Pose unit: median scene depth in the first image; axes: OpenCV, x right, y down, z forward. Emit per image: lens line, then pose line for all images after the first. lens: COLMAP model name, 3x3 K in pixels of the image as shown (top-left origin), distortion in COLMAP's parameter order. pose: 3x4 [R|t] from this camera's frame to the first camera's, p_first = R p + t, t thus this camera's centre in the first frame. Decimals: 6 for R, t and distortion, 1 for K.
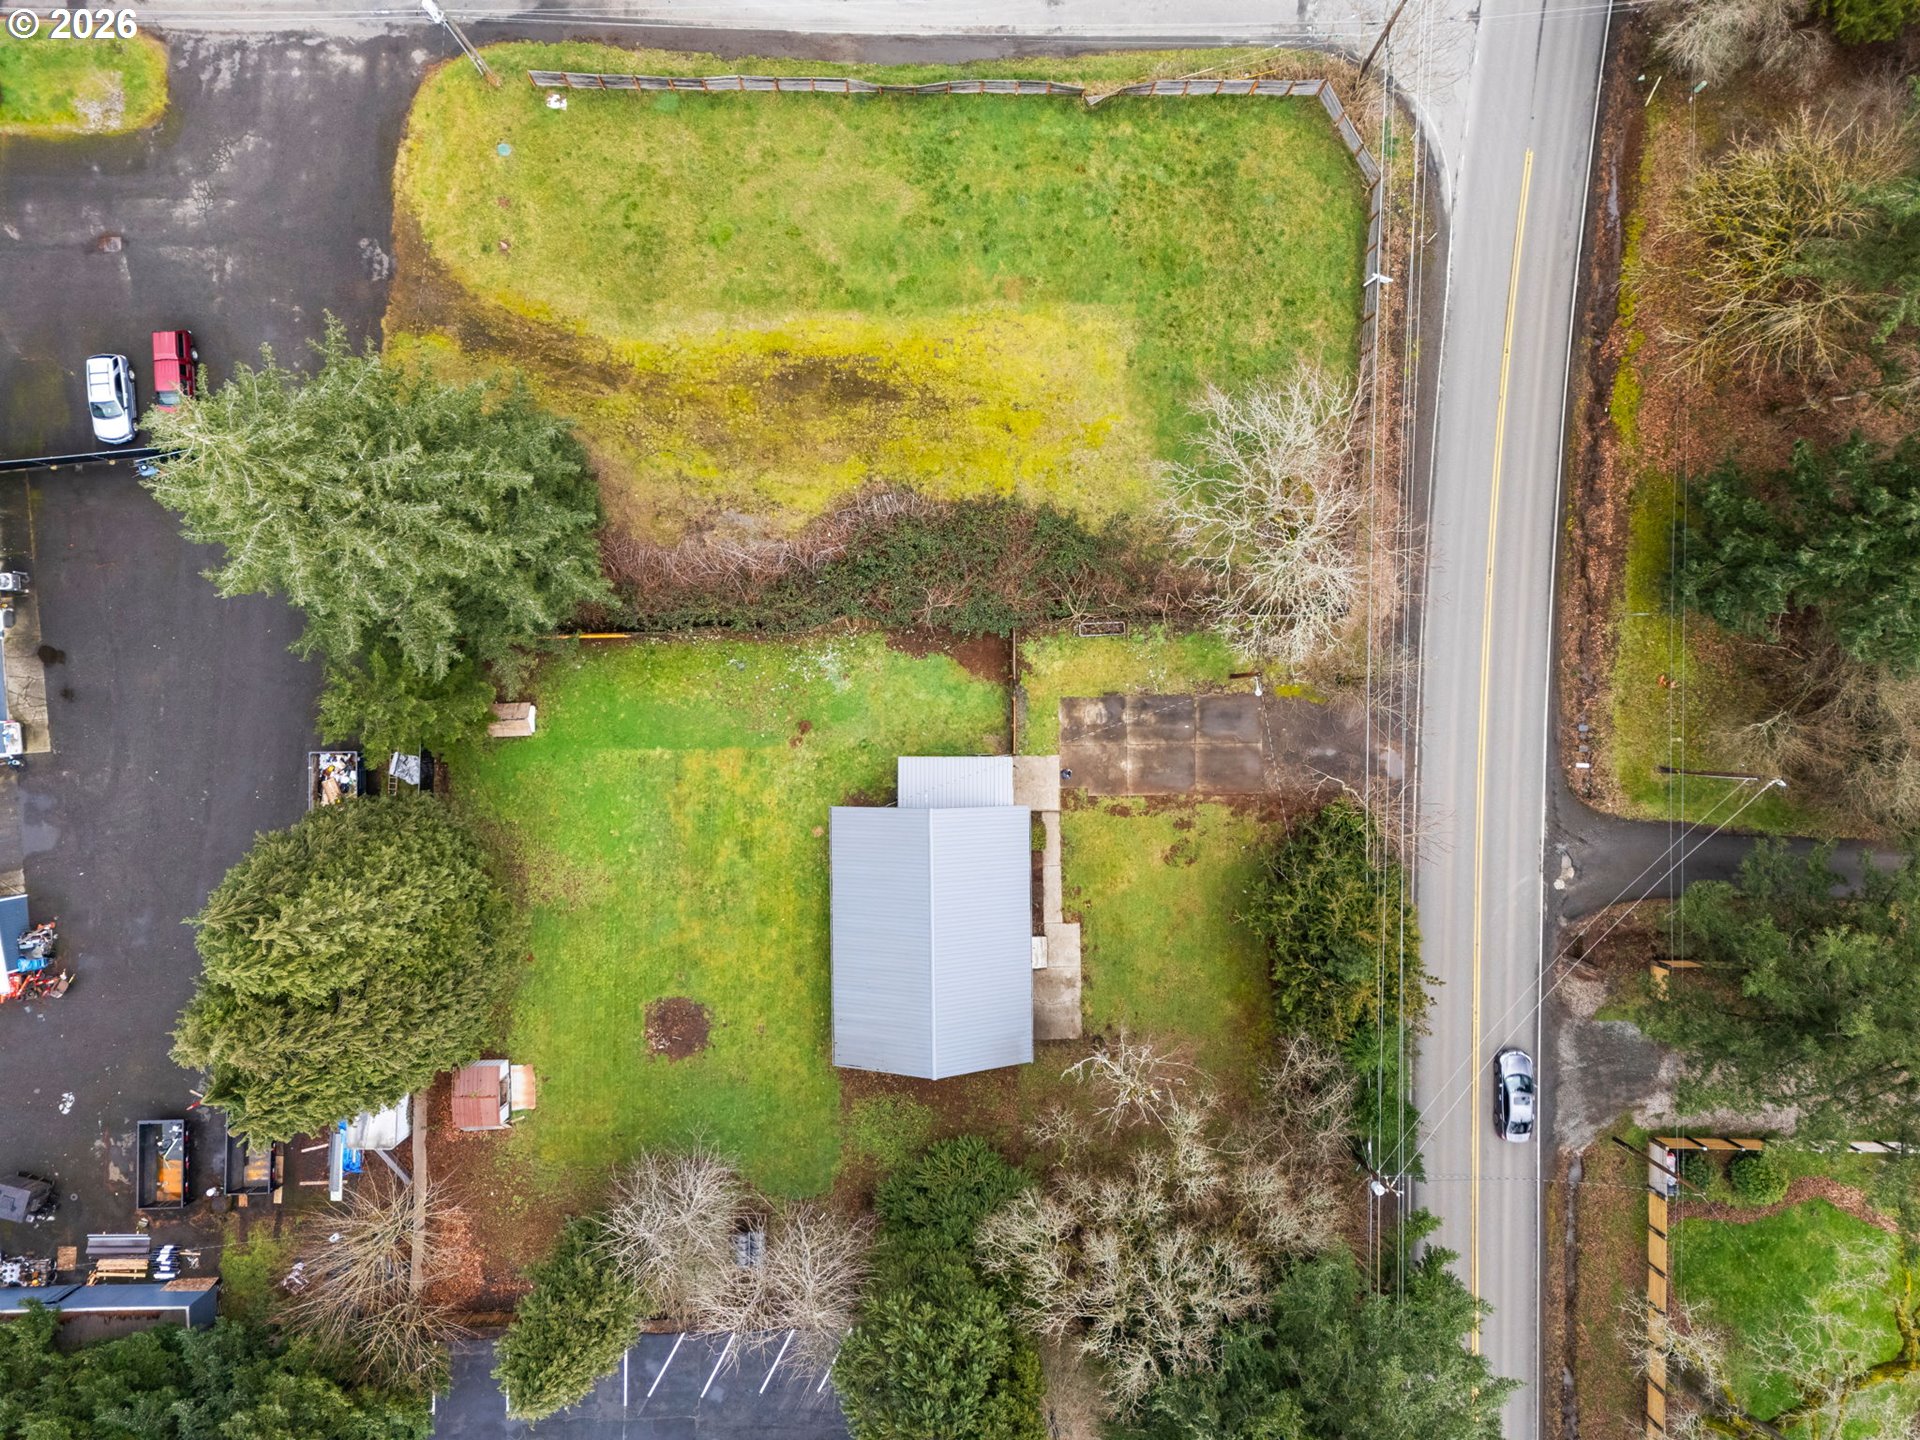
lens RADIAL K [[1409.0, 0, 956.9], [0, 1409.0, 710.8], [0, 0, 1]] dist [0.105395, -0.135560]
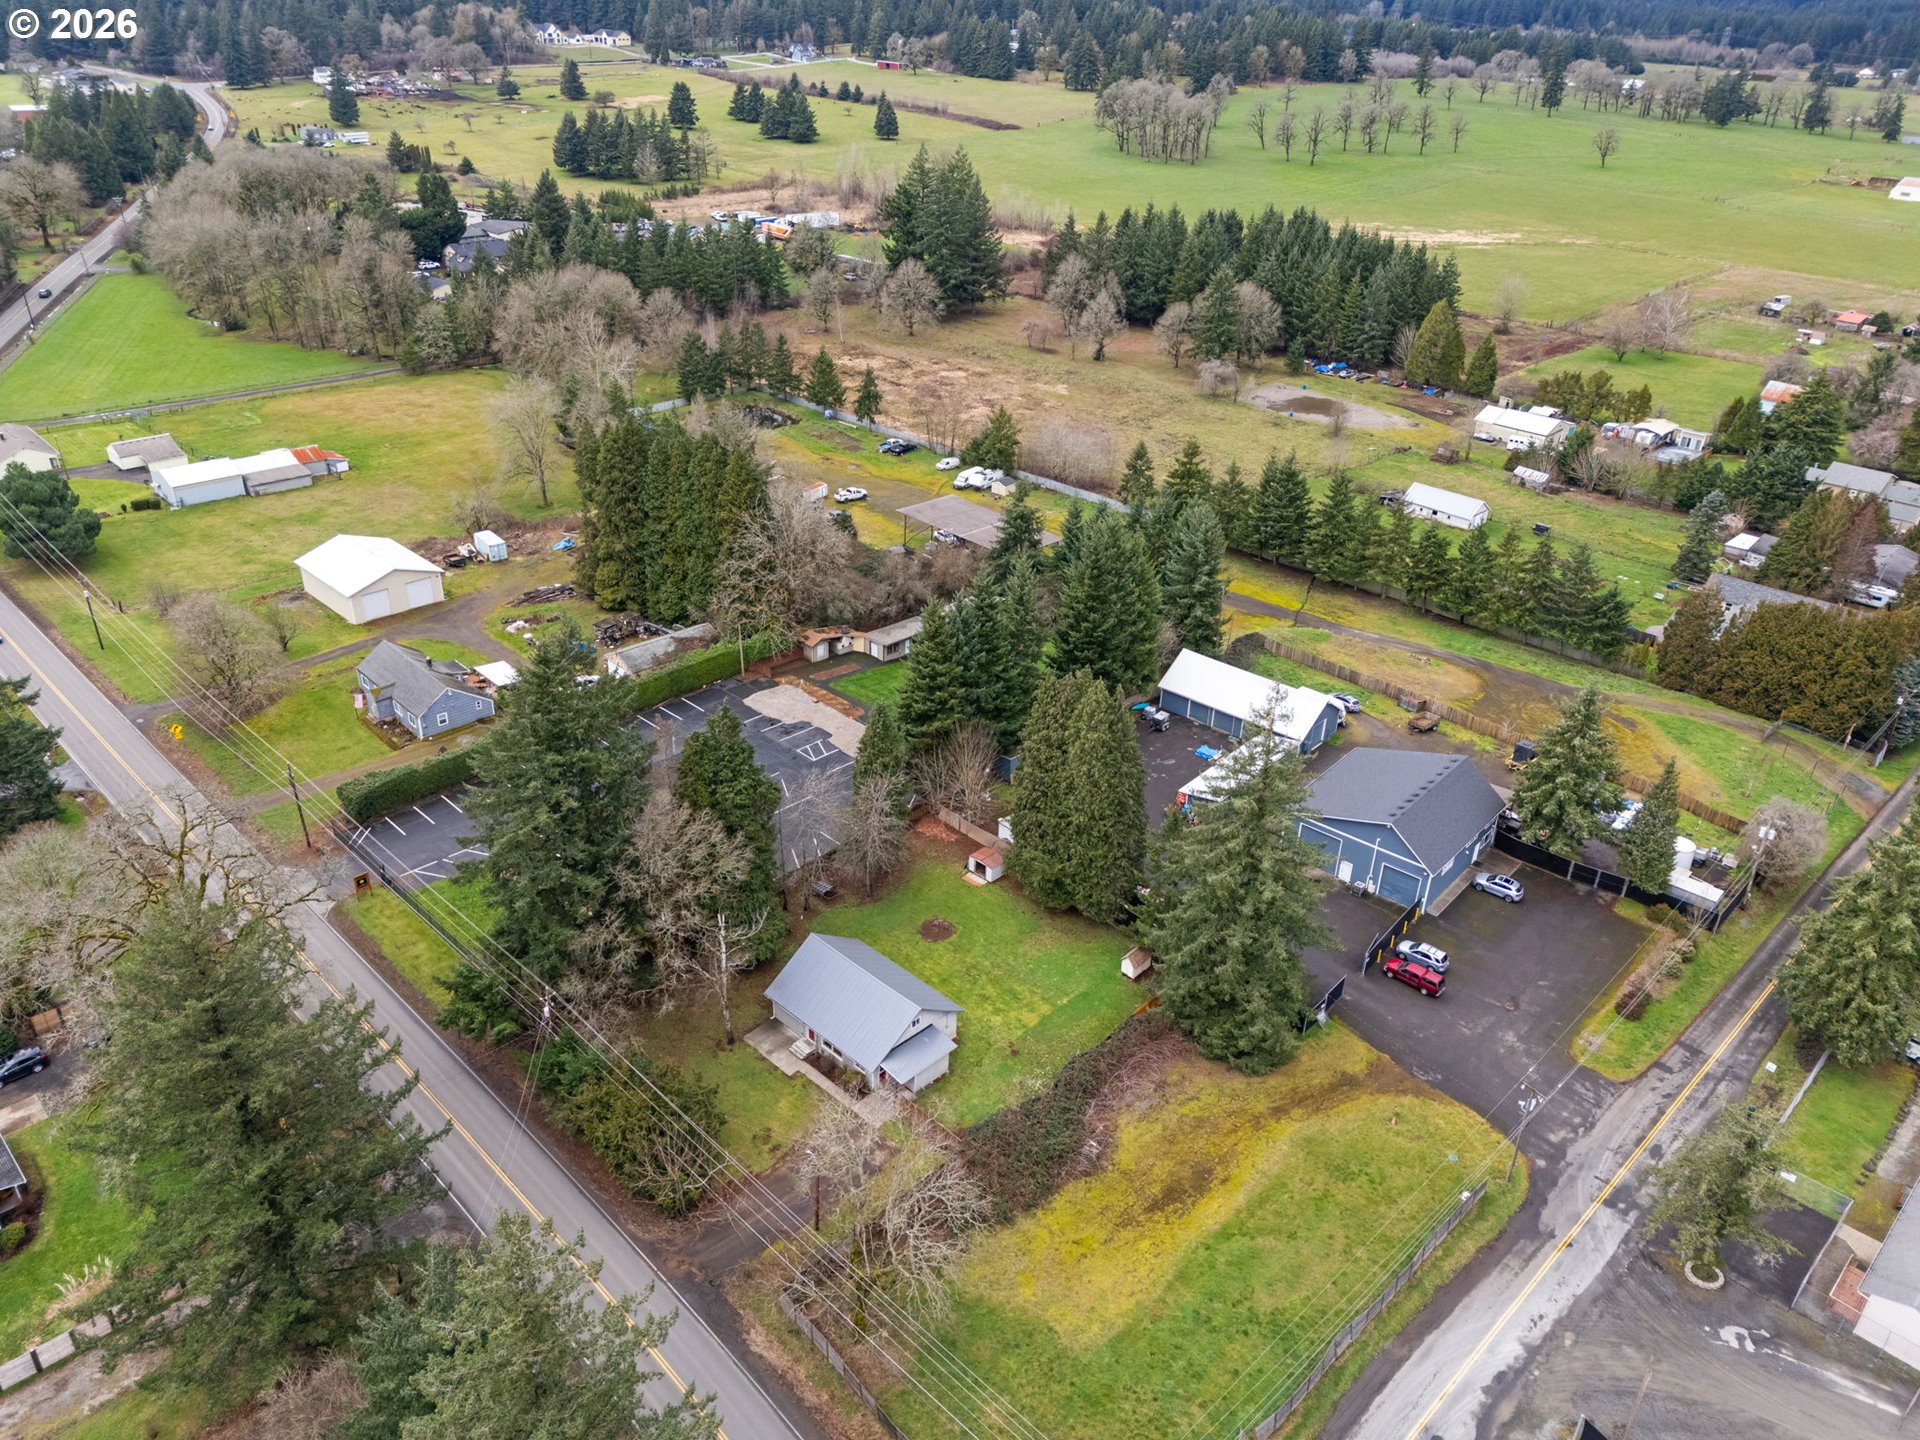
lens RADIAL K [[1354.5, 0, 960.0], [0, 1354.5, 720.0], [0, 0, 1]] dist [0.011223, 0.003060]
pose [[-0.707407, 0.300322, -0.639829, 0.766715], [-0.705803, -0.348376, 0.616828, -0.729685], [-0.037654, 0.887942, 0.458412, 0.013749]]
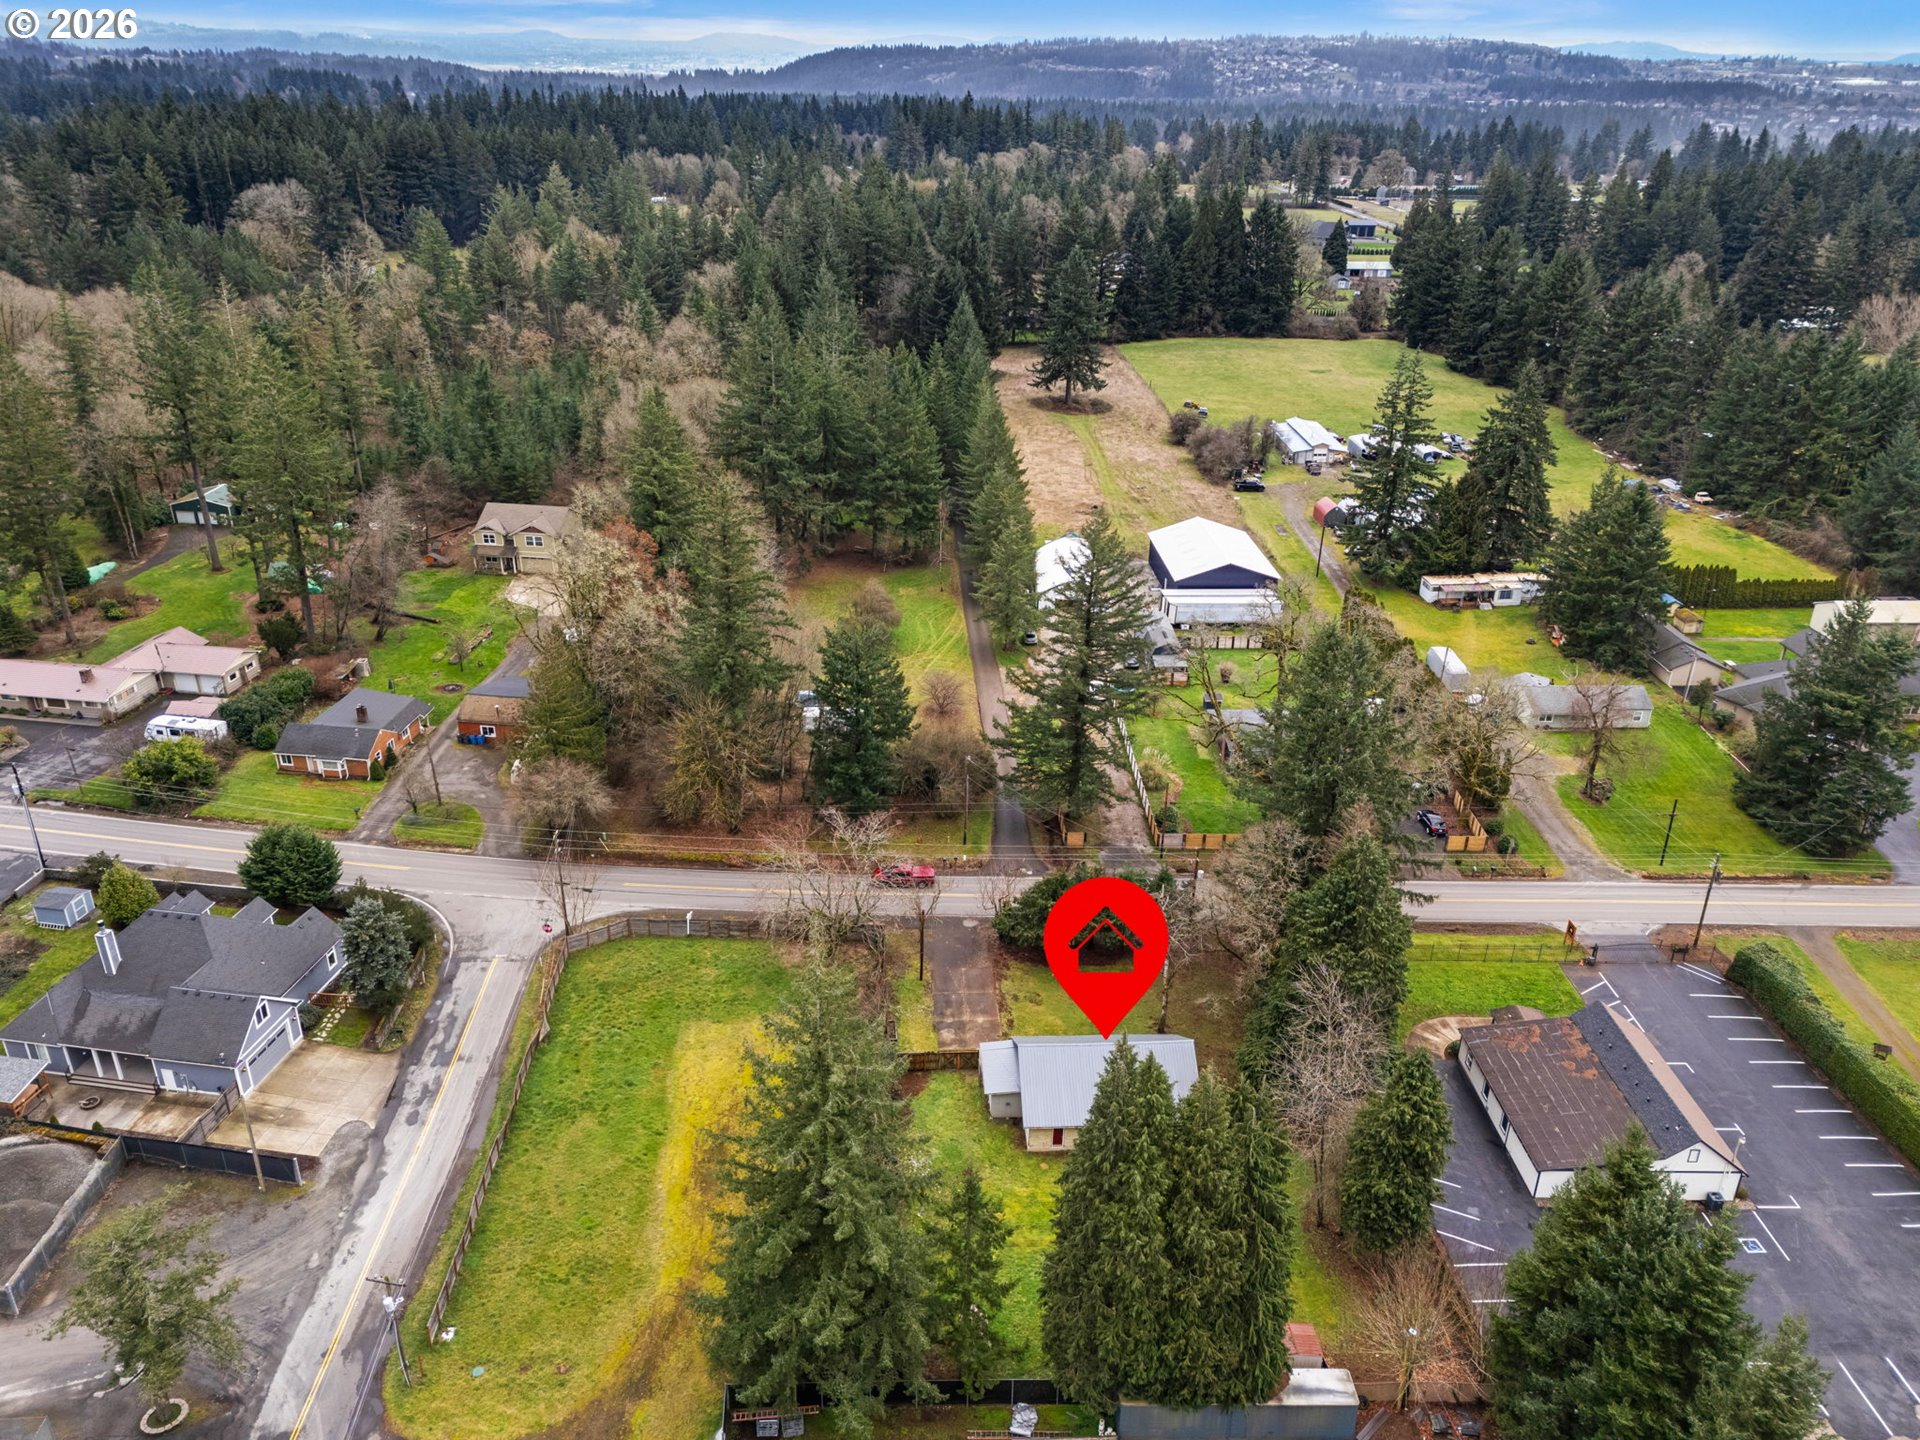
lens RADIAL K [[1409.0, 0, 956.9], [0, 1409.0, 710.8], [0, 0, 1]] dist [0.105395, -0.135560]
pose [[-0.048972, -0.446696, 0.893344, -1.126855], [0.998414, 0.002974, 0.056218, -0.076205], [-0.027769, 0.894681, 0.445842, 0.005998]]
